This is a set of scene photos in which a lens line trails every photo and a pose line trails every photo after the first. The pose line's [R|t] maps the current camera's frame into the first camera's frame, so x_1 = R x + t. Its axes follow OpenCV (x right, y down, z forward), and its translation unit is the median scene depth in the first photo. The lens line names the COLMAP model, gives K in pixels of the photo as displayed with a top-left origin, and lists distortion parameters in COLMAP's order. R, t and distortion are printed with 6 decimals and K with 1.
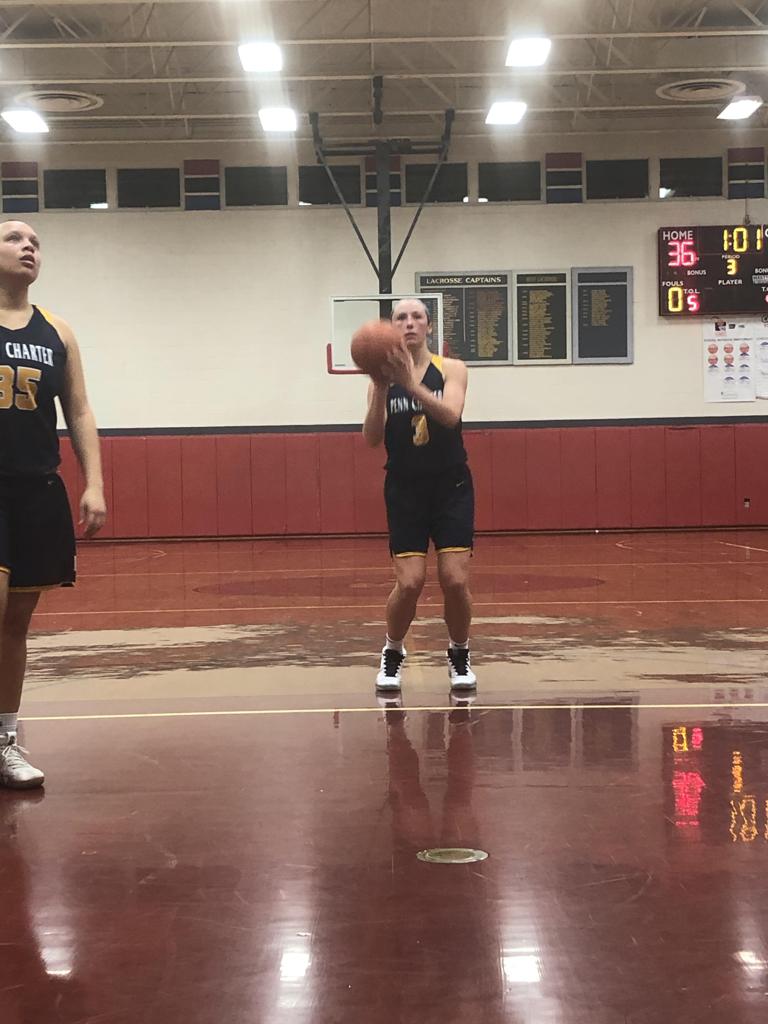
lens RADIAL K [[1767.8, 0, 382.3], [0, 1767.8, 512.0], [0, 0, 1]] dist [0.013807, 0.000000]
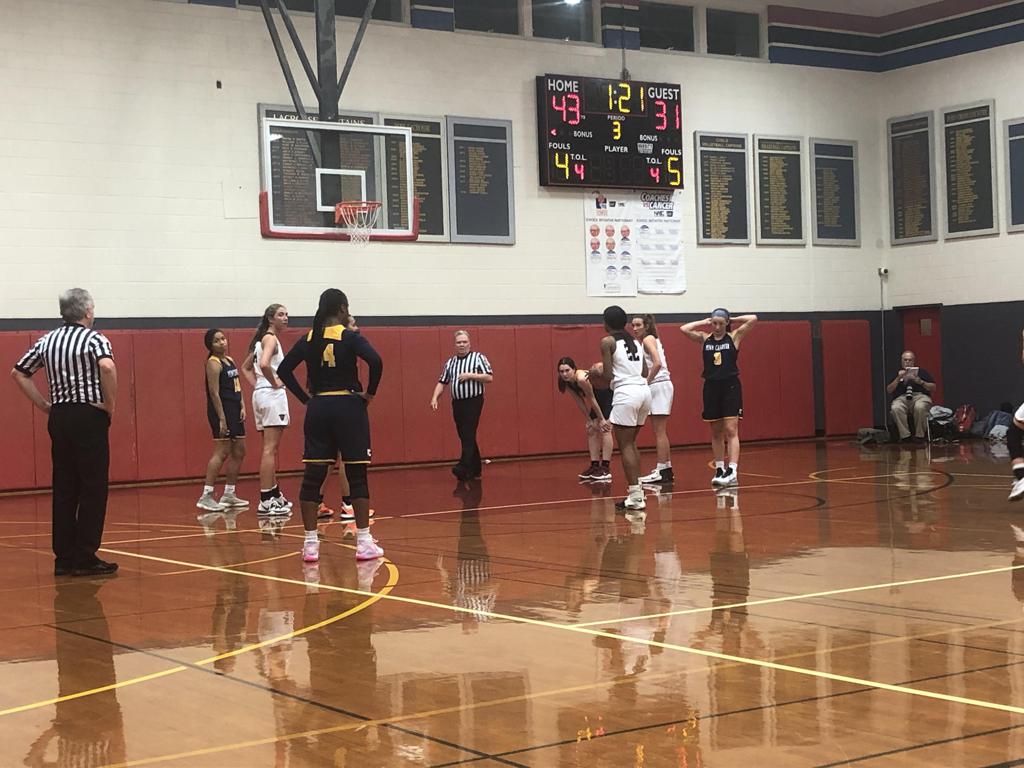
lens RADIAL K [[1693.5, 0, 513.6], [0, 1693.5, 391.9], [0, 0, 1]] dist [0.045005, 0.000000]
pose [[0.812267, -0.012565, 0.583151, -0.295414], [0.022578, 0.999696, -0.009909, -0.011677], [-0.582849, 0.021216, 0.812303, 0.394630]]
